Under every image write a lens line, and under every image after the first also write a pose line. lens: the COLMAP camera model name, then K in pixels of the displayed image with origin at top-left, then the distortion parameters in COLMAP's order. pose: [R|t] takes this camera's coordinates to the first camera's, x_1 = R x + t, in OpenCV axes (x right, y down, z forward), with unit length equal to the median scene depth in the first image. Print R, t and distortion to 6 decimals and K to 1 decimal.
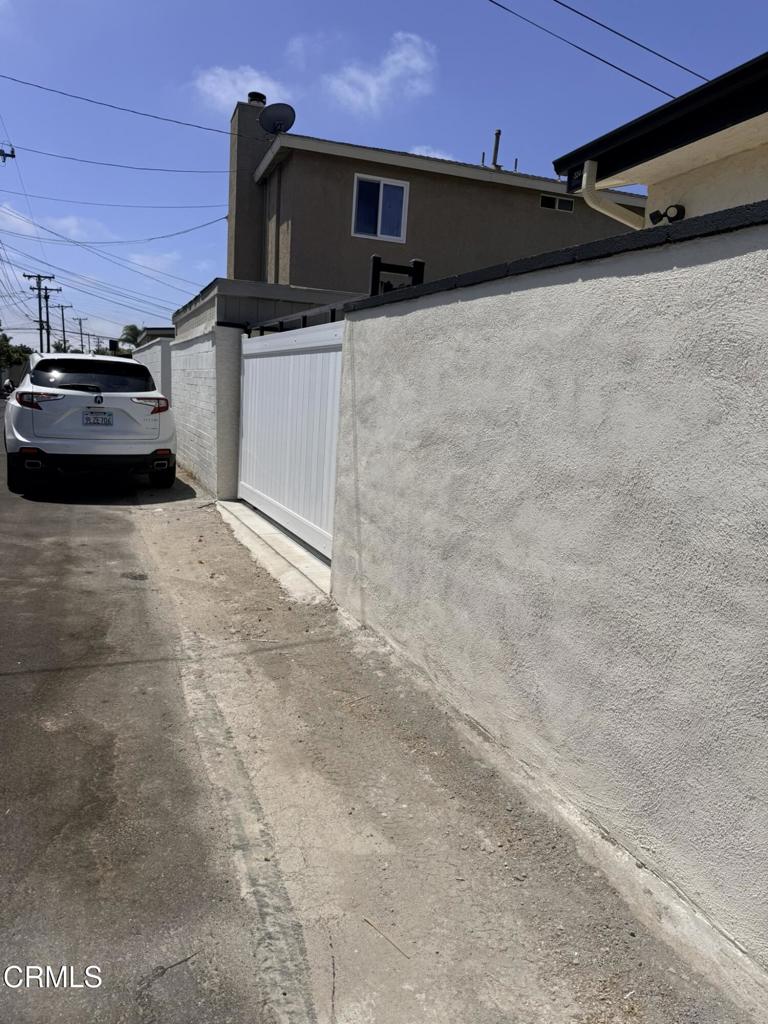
lens RADIAL K [[719.1, 0, 384.0], [0, 719.1, 512.0], [0, 0, 1]] dist [0.133391, -0.204049]
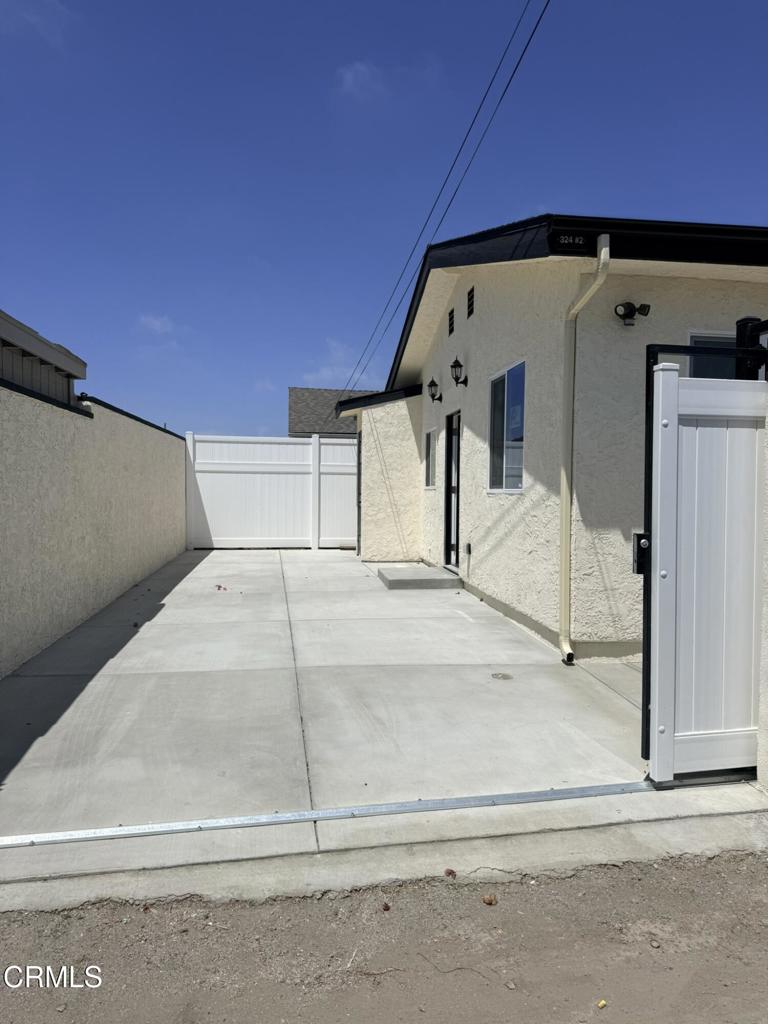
lens RADIAL K [[719.1, 0, 384.0], [0, 719.1, 512.0], [0, 0, 1]] dist [0.133391, -0.204049]
pose [[0.220688, -0.089811, 0.971201, -0.681826], [0.176545, 0.982982, 0.050784, -0.210988], [-0.959233, 0.160254, 0.232788, 1.037934]]
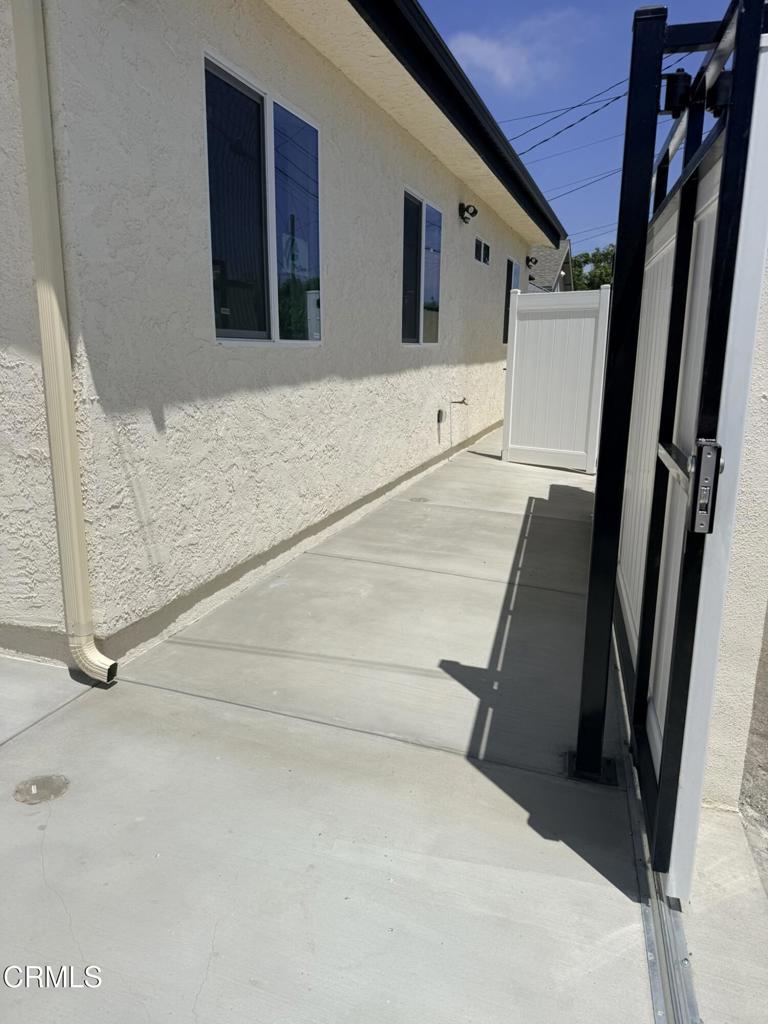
lens RADIAL K [[719.1, 0, 384.0], [0, 719.1, 512.0], [0, 0, 1]] dist [0.133391, -0.204049]
pose [[-0.774438, -0.213074, 0.595688, -0.106105], [0.054462, 0.915628, 0.398320, -0.215865], [-0.630301, 0.340917, -0.697493, 1.255389]]
